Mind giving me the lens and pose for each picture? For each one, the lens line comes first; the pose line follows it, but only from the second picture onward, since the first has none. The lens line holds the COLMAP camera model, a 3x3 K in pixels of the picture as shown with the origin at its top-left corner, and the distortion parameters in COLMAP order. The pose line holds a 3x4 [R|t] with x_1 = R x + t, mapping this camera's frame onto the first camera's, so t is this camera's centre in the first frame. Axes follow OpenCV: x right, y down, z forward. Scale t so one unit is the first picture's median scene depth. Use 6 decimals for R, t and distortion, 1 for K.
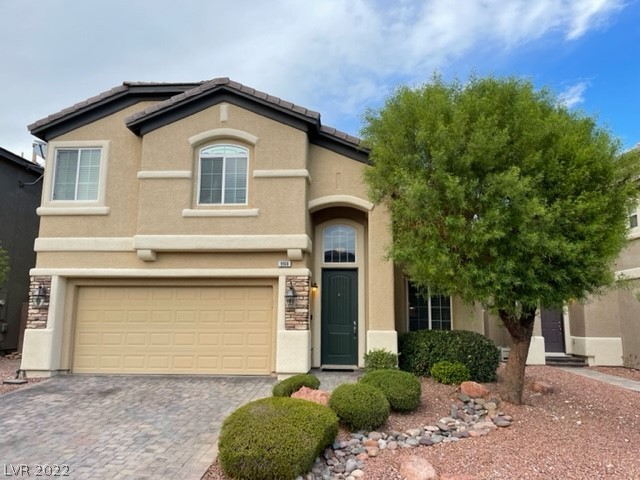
lens RADIAL K [[485.3, 0, 319.2], [0, 485.3, 250.7], [0, 0, 1]] dist [0.025363, -0.006172]
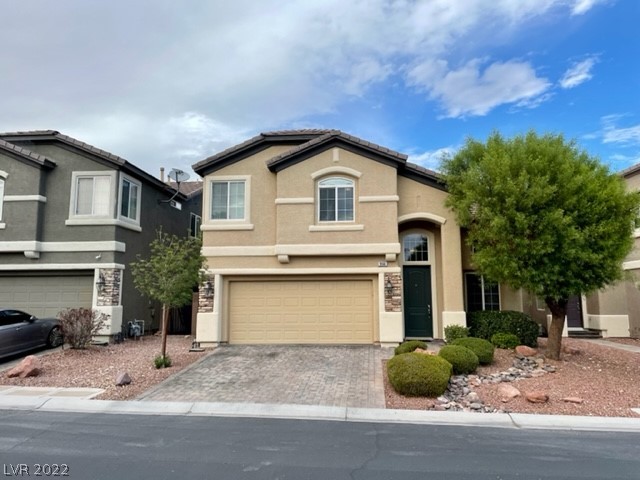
lens RADIAL K [[478.3, 0, 320.0], [0, 478.3, 240.0], [0, 0, 1]] dist [0.009844, 0.002526]
pose [[0.999735, -0.013810, -0.018415, -0.224374], [0.014012, 0.999843, 0.010877, -0.058979], [0.018262, -0.011132, 0.999771, -0.367842]]
